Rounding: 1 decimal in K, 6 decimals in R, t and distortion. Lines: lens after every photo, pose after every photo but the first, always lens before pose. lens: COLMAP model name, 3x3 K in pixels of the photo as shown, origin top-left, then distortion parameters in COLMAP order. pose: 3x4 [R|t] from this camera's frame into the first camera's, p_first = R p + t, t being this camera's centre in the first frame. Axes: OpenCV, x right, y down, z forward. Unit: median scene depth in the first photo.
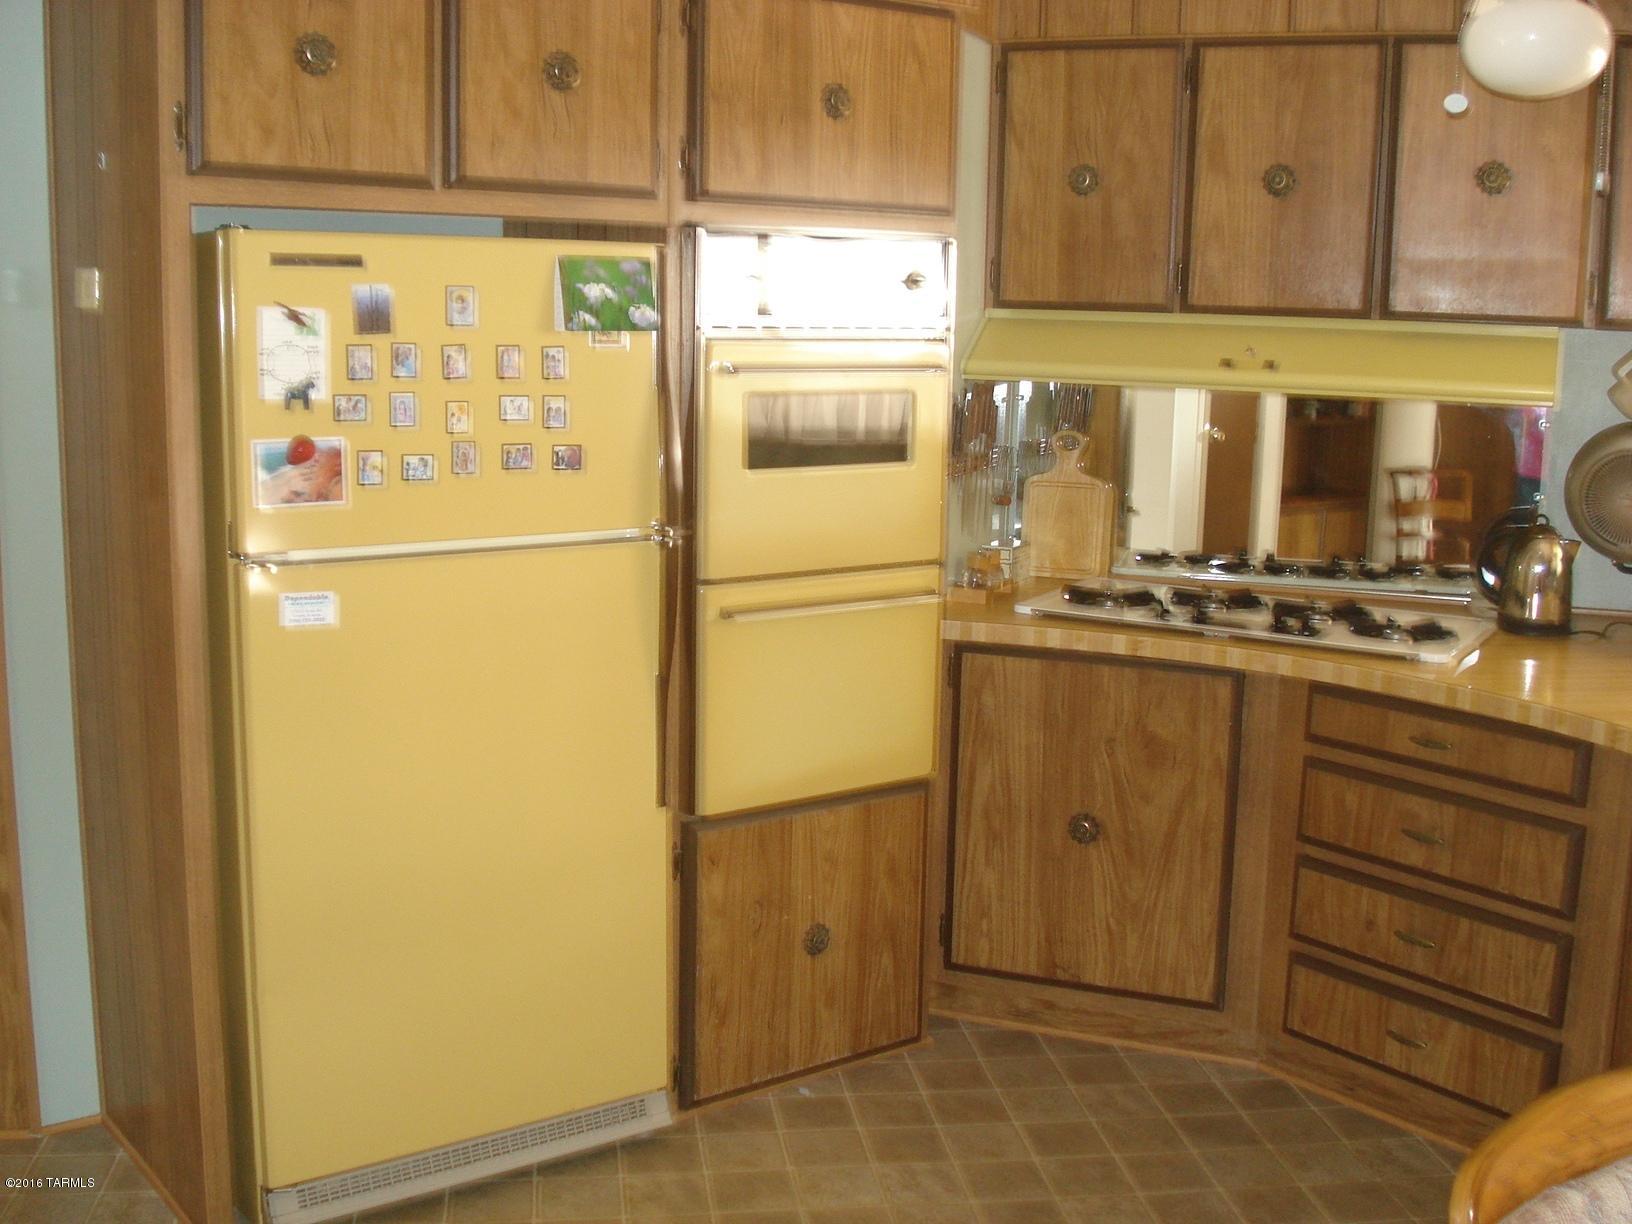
lens RADIAL K [[1845.1, 0, 816.0], [0, 1845.1, 612.0], [0, 0, 1]] dist [-0.064580, -0.117283]
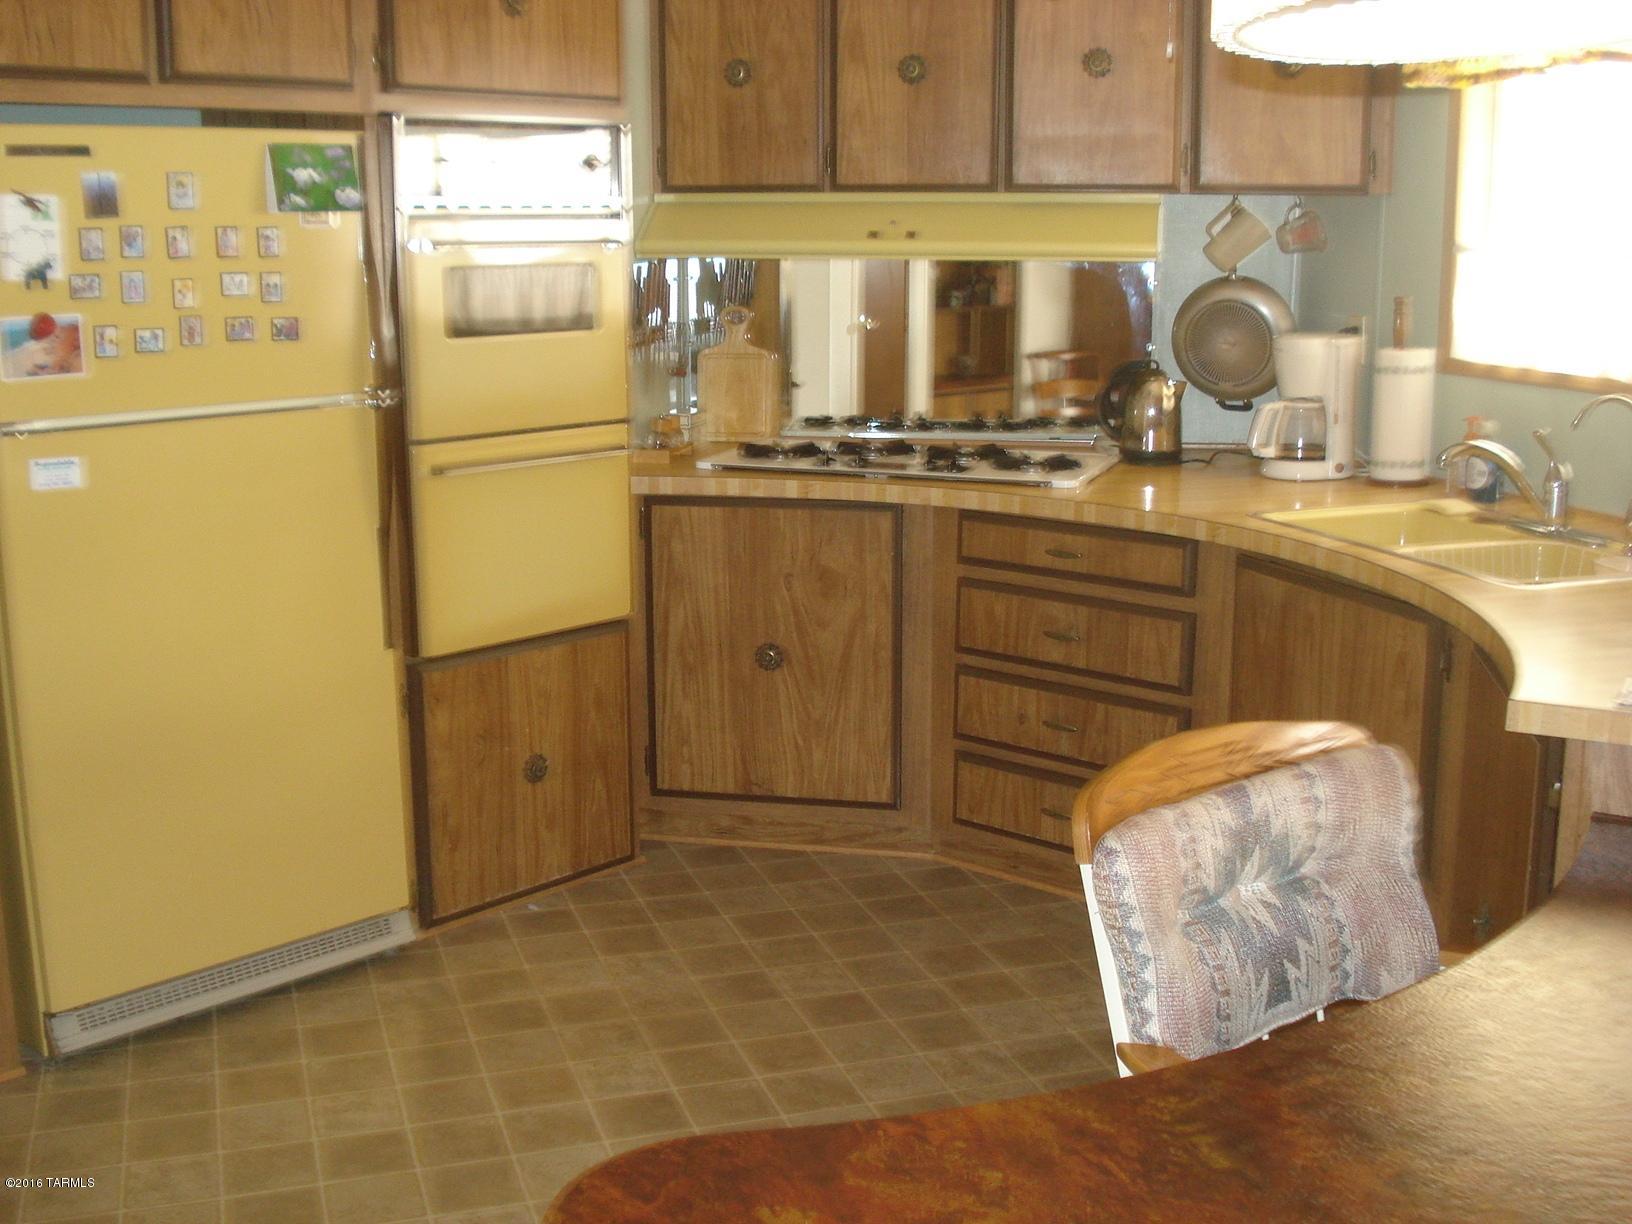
lens RADIAL K [[1845.1, 0, 816.0], [0, 1845.1, 612.0], [0, 0, 1]] dist [-0.064580, -0.117283]
pose [[0.982605, -0.059921, 0.175773, -0.022585], [0.052840, 0.997602, 0.044697, 0.043764], [-0.178030, -0.034632, 0.983415, -0.109033]]
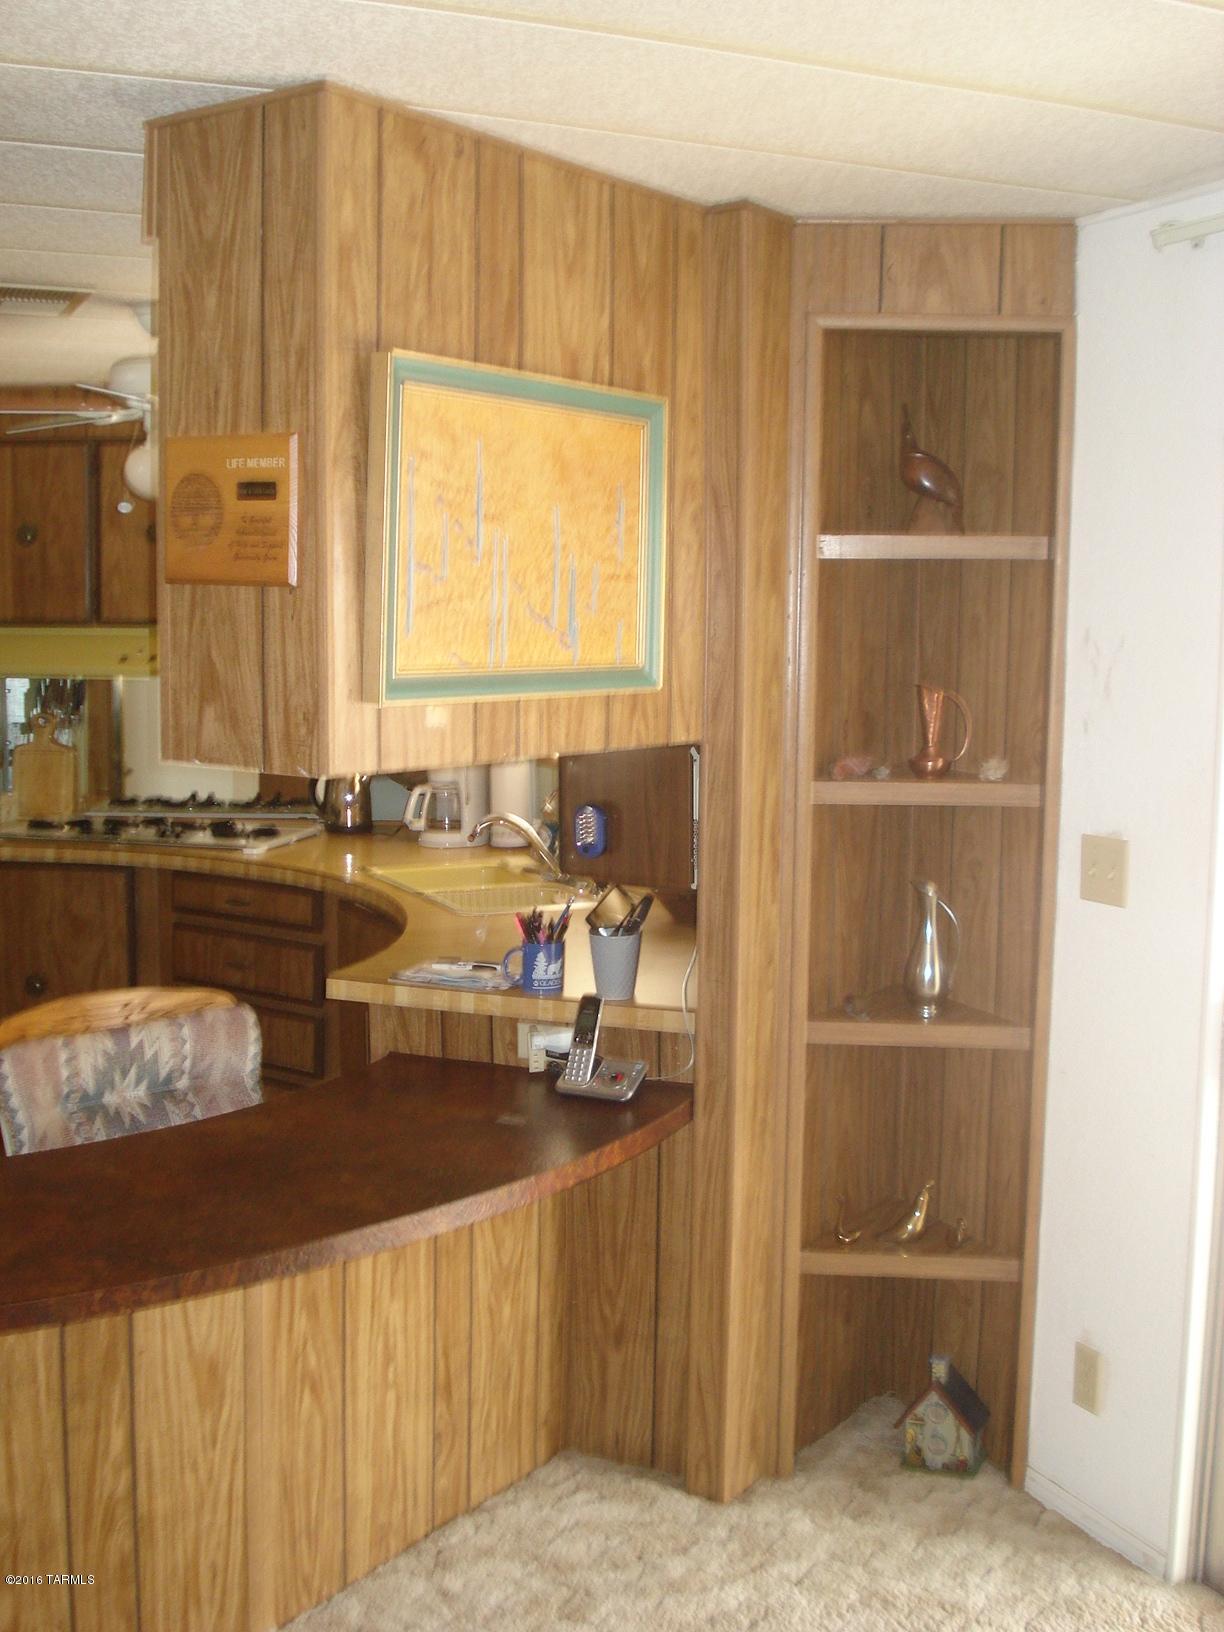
lens RADIAL K [[1845.1, 0, 612.0], [0, 1845.1, 816.0], [0, 0, 1]] dist [-0.064580, -0.117283]
pose [[0.959455, -0.044255, 0.278365, 0.194891], [0.059665, 0.997105, -0.047130, 0.083901], [-0.275473, 0.061828, 0.959318, -0.523341]]
